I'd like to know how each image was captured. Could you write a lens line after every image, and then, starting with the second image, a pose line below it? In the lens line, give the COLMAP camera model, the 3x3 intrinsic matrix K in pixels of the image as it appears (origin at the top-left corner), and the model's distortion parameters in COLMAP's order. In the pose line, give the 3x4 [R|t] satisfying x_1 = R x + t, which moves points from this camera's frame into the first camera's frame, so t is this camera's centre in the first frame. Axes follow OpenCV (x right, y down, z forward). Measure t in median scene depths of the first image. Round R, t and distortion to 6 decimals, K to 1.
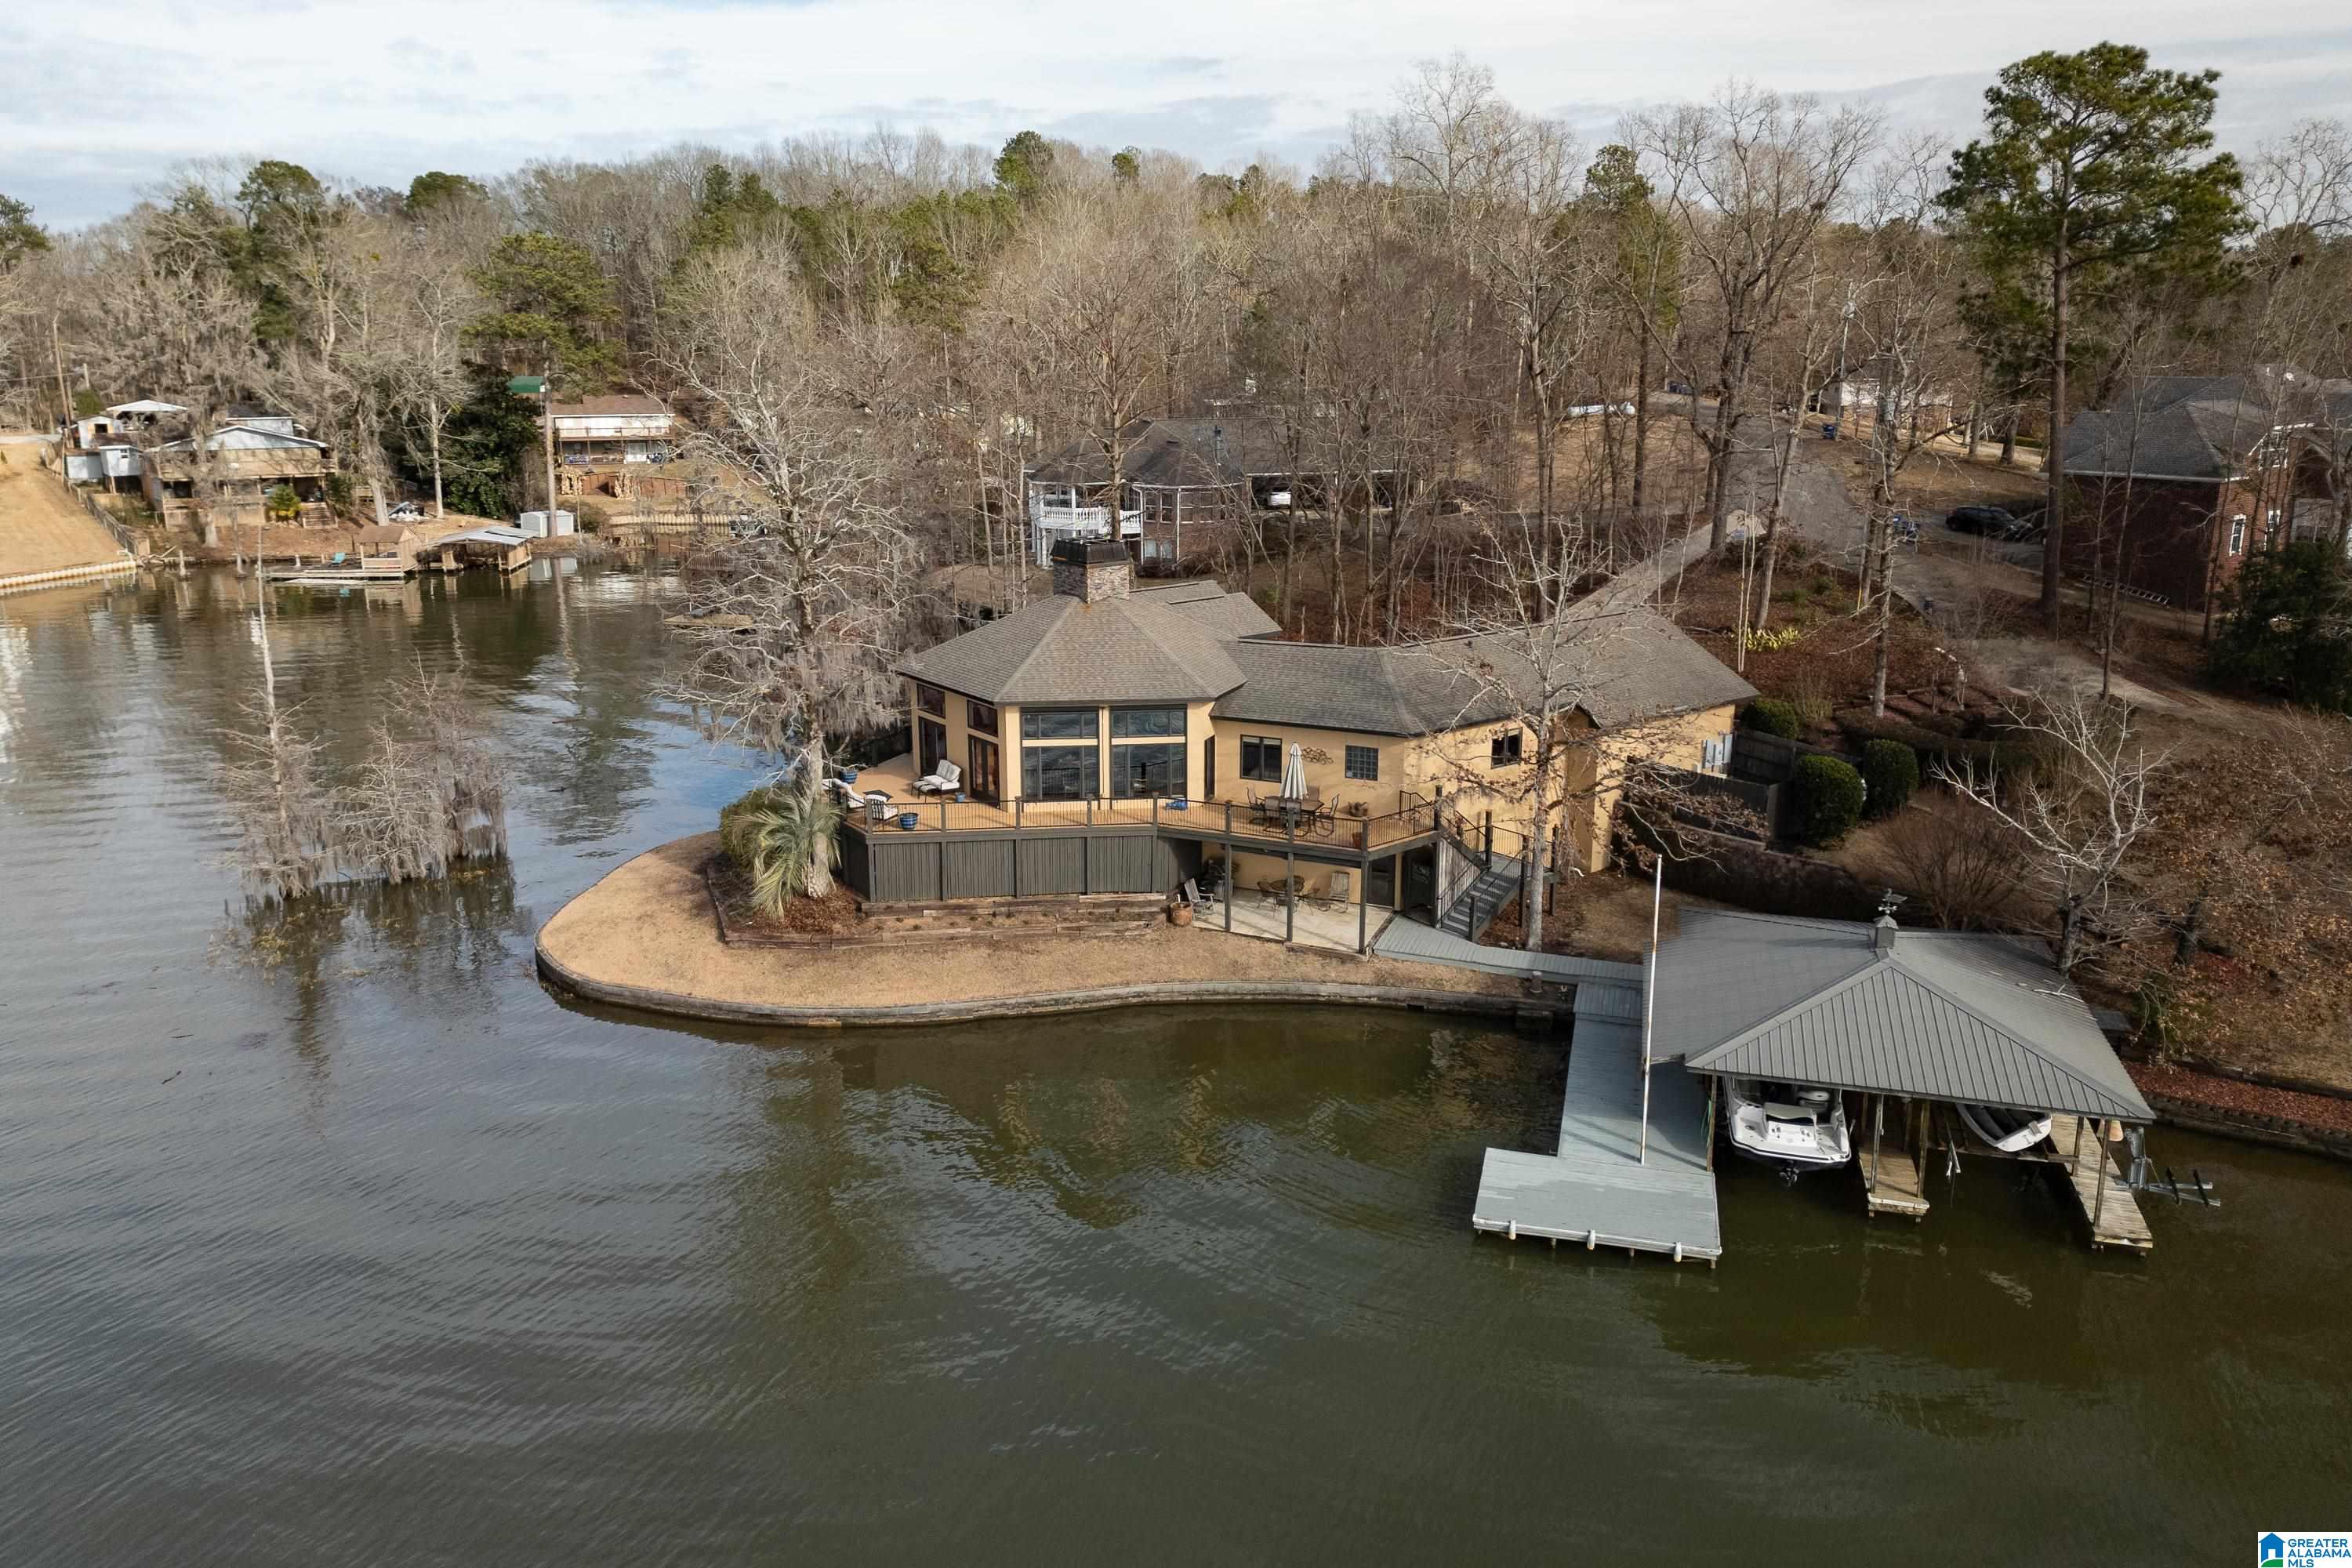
lens RADIAL K [[1637.3, 0, 1156.3], [0, 1637.3, 777.5], [0, 0, 1]] dist [0.081310, -0.080752]
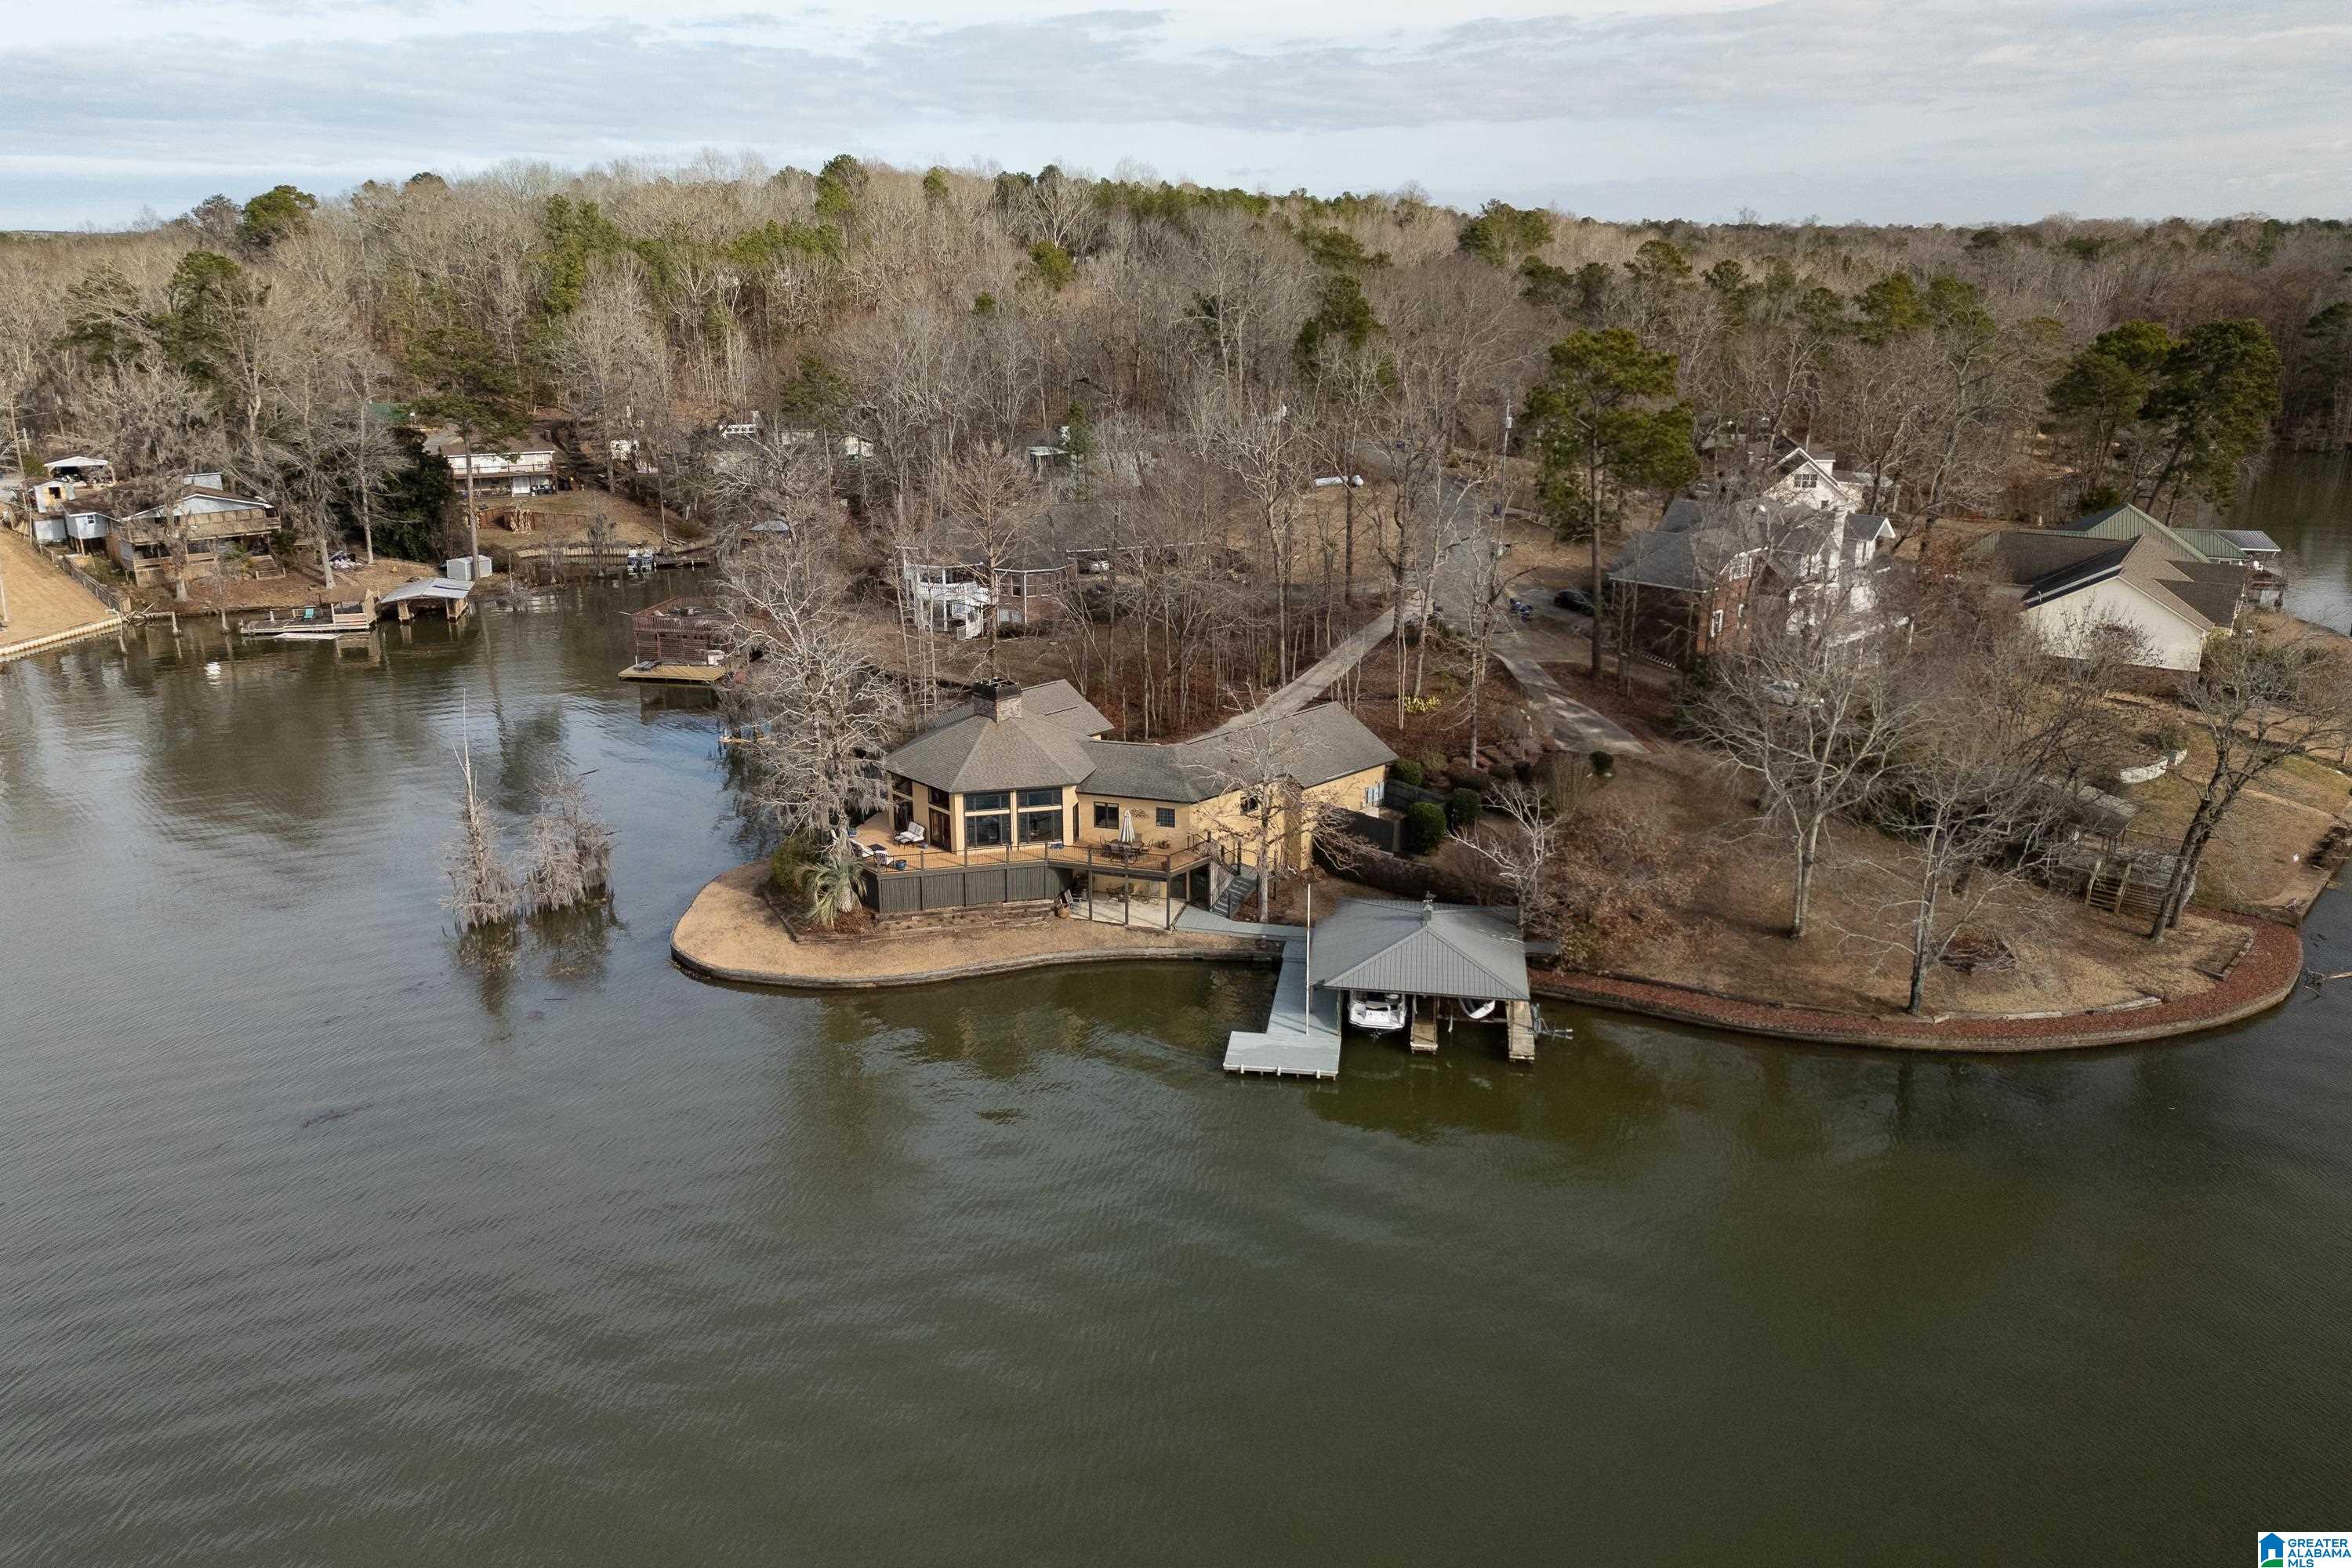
lens RADIAL K [[1637.3, 0, 1191.5], [0, 1637.3, 771.5], [0, 0, 1]] dist [0.081310, -0.080752]
pose [[0.989808, -0.034560, 0.138152, -0.078931], [0.028762, 0.998629, 0.043747, -0.125829], [-0.139474, -0.039327, 0.989444, -0.667045]]
